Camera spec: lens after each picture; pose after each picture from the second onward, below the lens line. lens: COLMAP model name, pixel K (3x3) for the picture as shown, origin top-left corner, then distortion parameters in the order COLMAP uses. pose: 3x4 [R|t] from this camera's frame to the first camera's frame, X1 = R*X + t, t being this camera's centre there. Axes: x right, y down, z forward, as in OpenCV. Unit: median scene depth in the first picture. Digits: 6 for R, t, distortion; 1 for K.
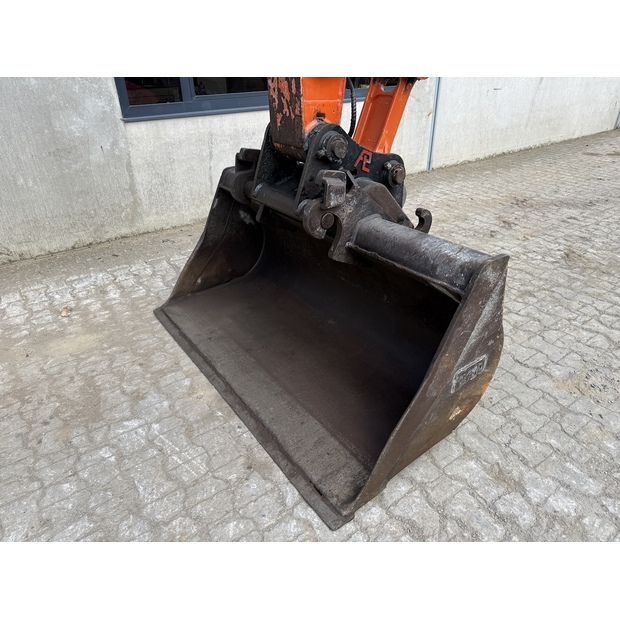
lens RADIAL K [[438.9, 0, 310.0], [0, 438.9, 310.0], [0, 0, 1]] dist [0.031926, -0.044639]
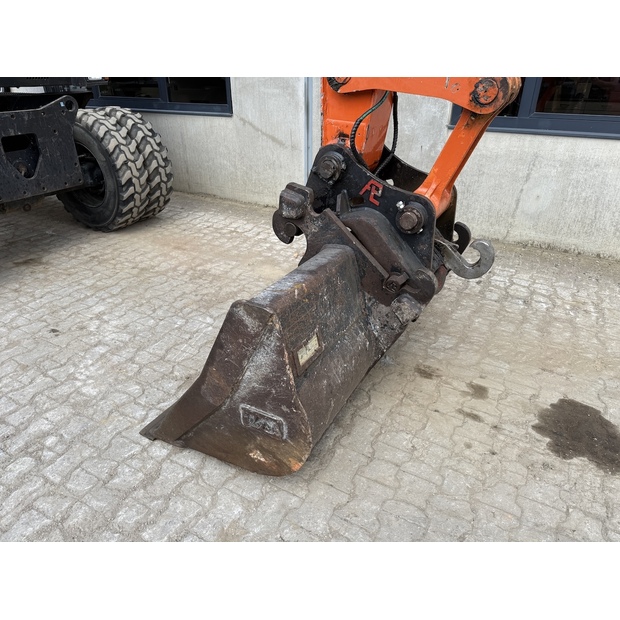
lens RADIAL K [[435.6, 0, 311.2], [0, 435.6, 309.2], [0, 0, 1]] dist [0.090320, -0.126980]
pose [[0.435789, 0.450781, -0.779028, 0.750508], [-0.458430, 0.856023, 0.238888, -0.240959], [0.774551, 0.253025, 0.579697, 0.357905]]
